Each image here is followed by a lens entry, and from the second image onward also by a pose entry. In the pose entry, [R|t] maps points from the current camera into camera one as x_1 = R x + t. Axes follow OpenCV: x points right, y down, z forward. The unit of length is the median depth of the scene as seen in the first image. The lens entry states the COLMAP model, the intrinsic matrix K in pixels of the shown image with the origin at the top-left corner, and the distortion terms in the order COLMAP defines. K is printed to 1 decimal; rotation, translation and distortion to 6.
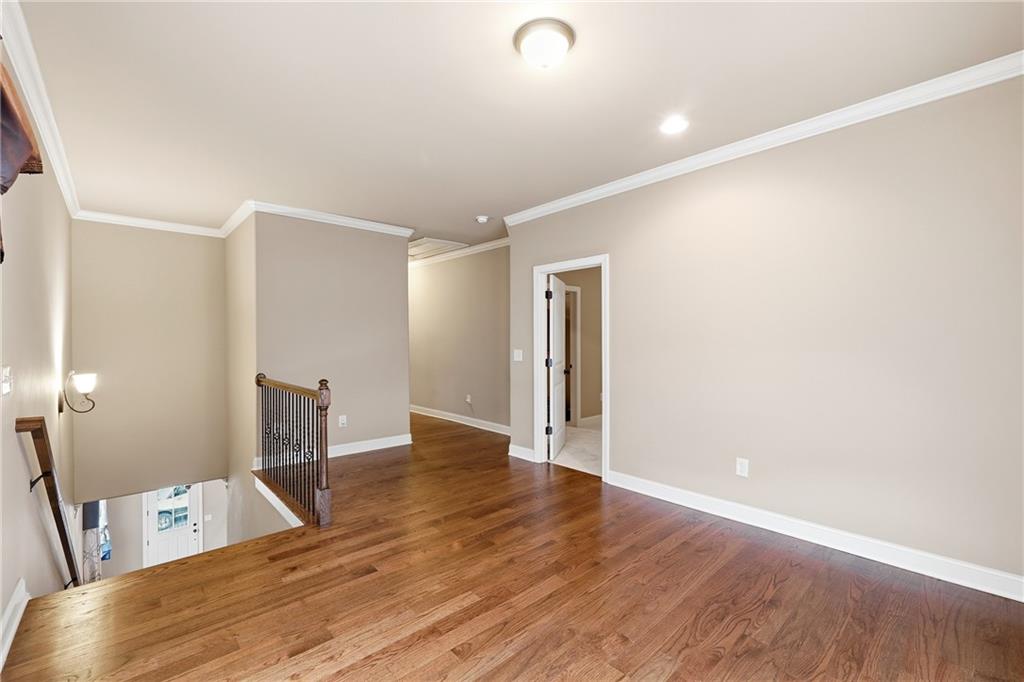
lens RADIAL K [[419.9, 0, 512.0], [0, 419.9, 341.0], [0, 0, 1]] dist [-0.000290, 0.000026]
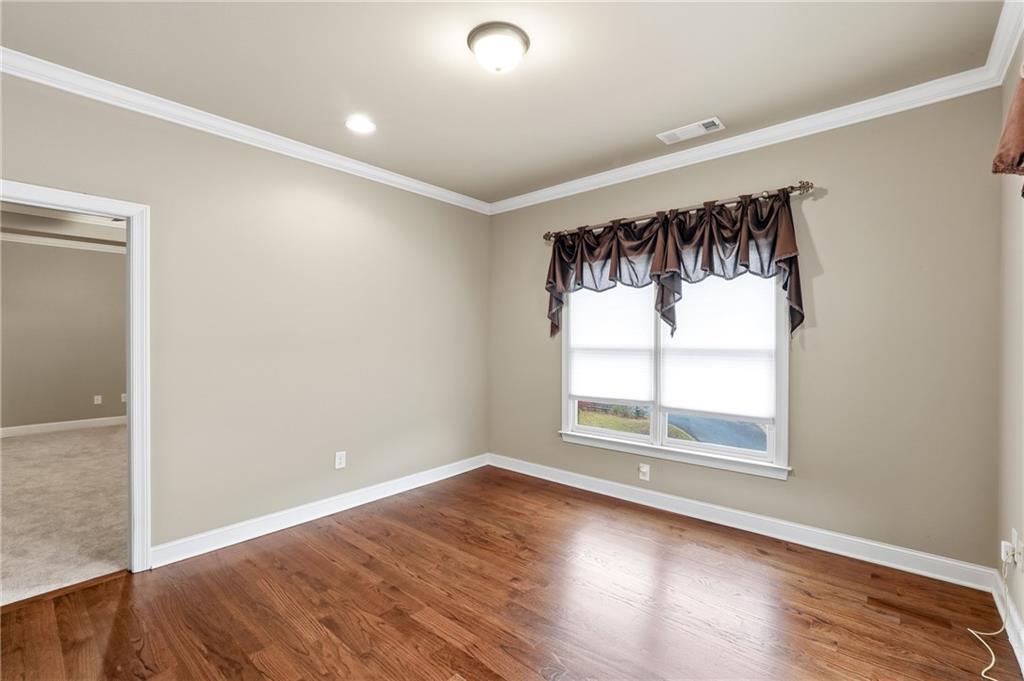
lens RADIAL K [[439.2, 0, 512.0], [0, 439.2, 340.5], [0, 0, 1]] dist [-0.001648, -0.000104]
pose [[-0.097926, 0.007274, 0.995167, -0.777341], [0.004157, 0.999968, -0.006900, 0.007168], [-0.995185, 0.003461, -0.097953, 0.852867]]
